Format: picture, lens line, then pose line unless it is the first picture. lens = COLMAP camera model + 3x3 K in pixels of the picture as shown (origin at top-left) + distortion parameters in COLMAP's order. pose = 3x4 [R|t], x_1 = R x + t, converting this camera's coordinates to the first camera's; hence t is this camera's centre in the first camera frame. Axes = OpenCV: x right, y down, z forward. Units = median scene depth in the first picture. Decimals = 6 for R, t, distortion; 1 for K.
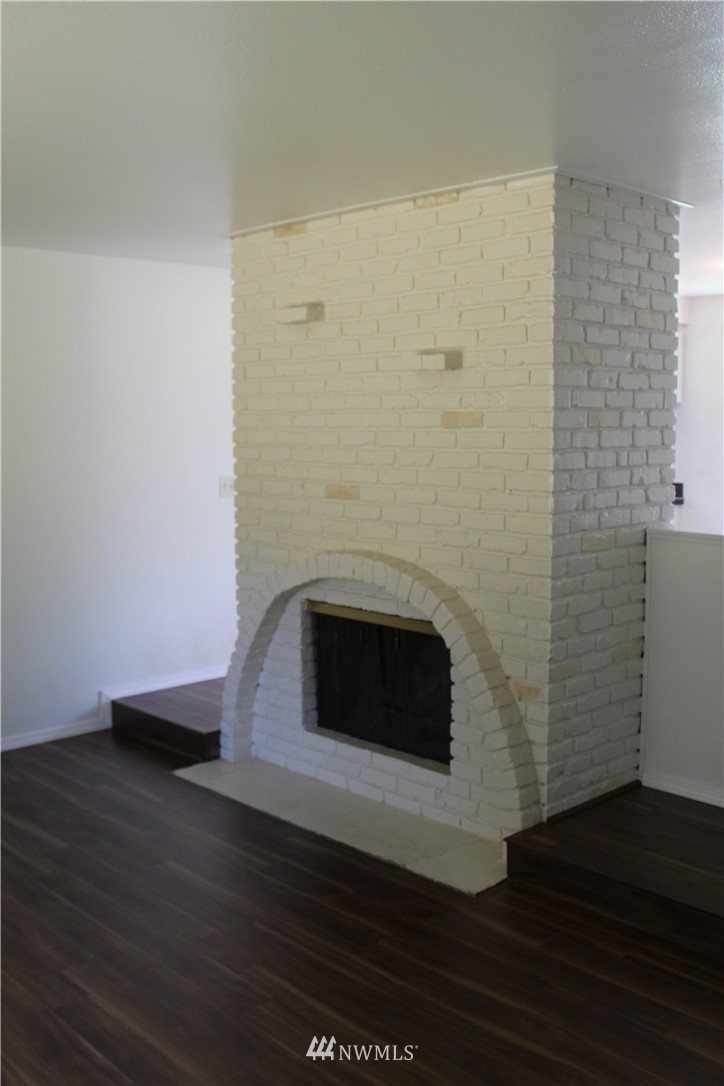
lens RADIAL K [[1064.0, 0, 362.5], [0, 1064.0, 512.6], [0, 0, 1]] dist [-0.088495, 0.000602]
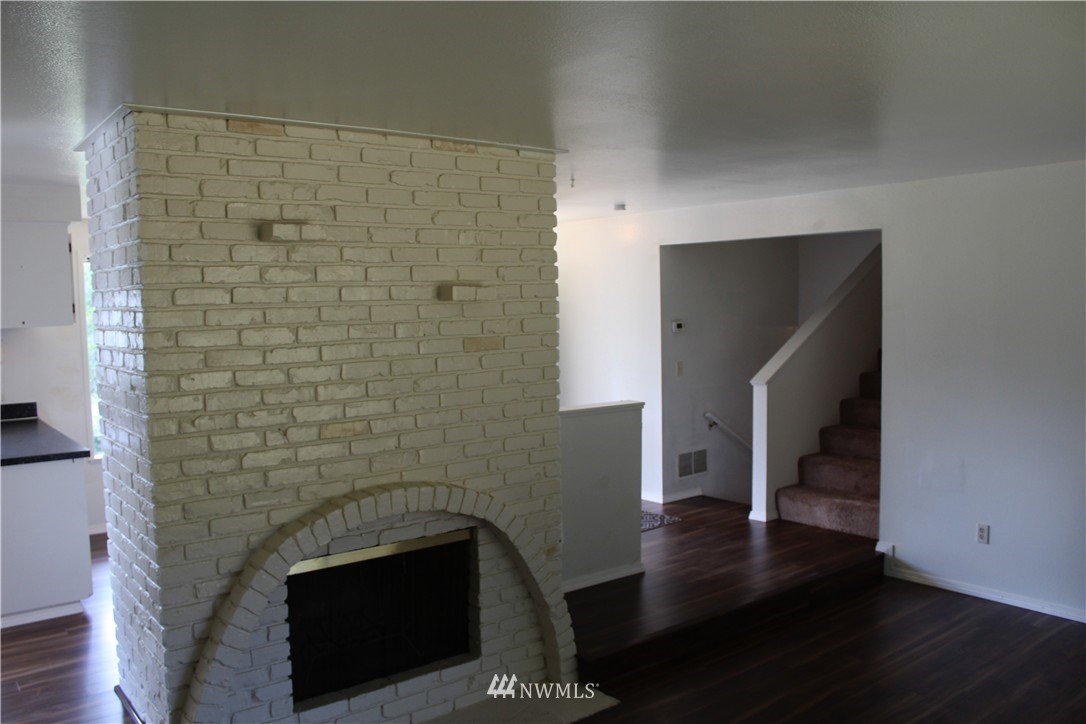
lens RADIAL K [[883.2, 0, 543.0], [0, 883.2, 362.0], [0, 0, 1]] dist [-0.167574, 0.147680]
pose [[0.099564, -0.063210, 0.993021, -0.854389], [0.108054, 0.992765, 0.052360, -0.112034], [-0.989147, 0.102087, 0.105674, 0.848760]]
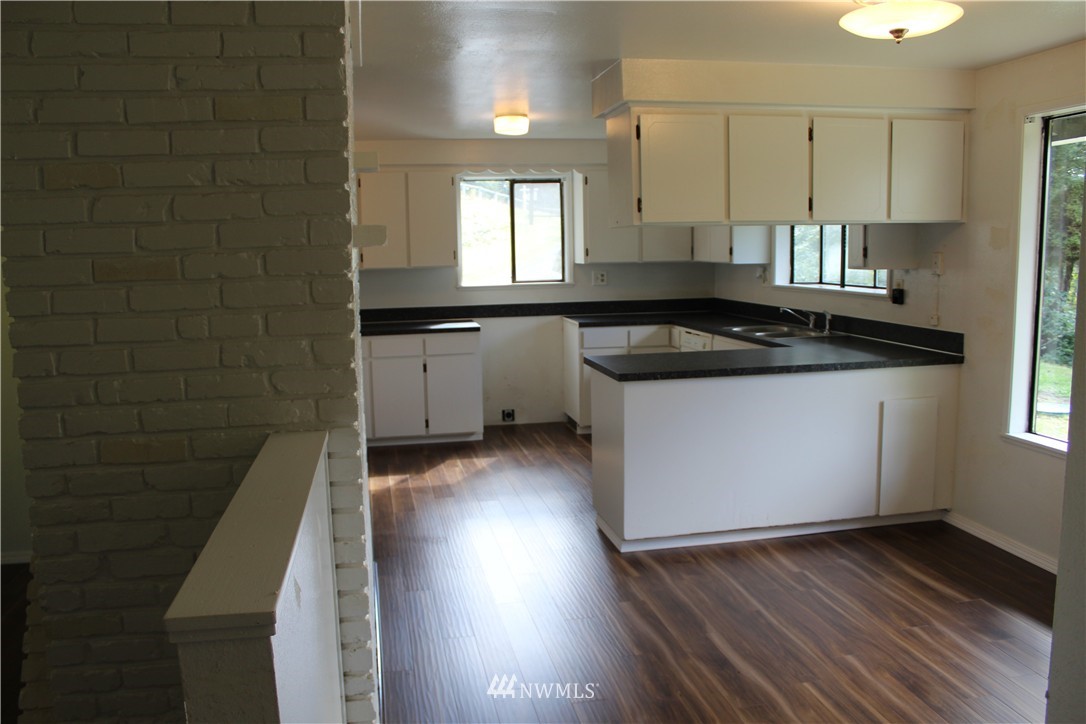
lens RADIAL K [[883.2, 0, 543.0], [0, 883.2, 362.0], [0, 0, 1]] dist [-0.167574, 0.147680]
pose [[0.837265, 0.056614, -0.543858, 0.726260], [-0.025469, 0.997584, 0.064637, -0.070204], [0.546204, -0.040267, 0.836684, 0.678433]]
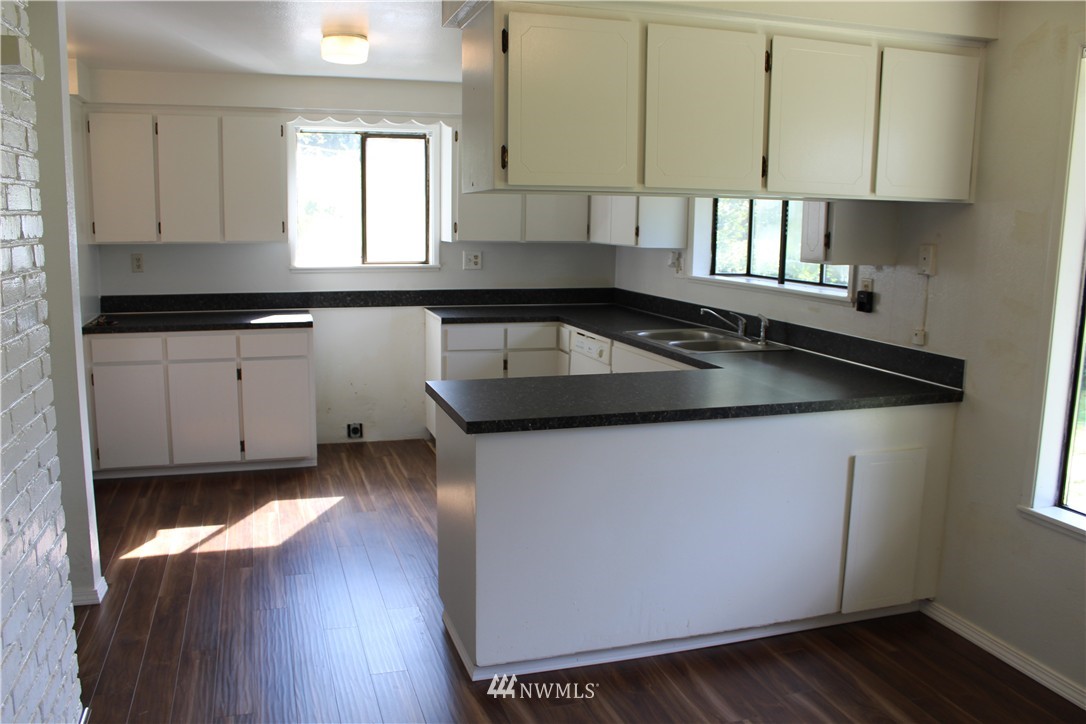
lens RADIAL K [[883.2, 0, 543.0], [0, 883.2, 362.0], [0, 0, 1]] dist [-0.167574, 0.147680]
pose [[0.893942, 0.084854, -0.440076, 0.677058], [-0.050279, 0.994702, 0.089662, -0.079571], [0.445353, -0.058026, 0.893473, 0.793833]]
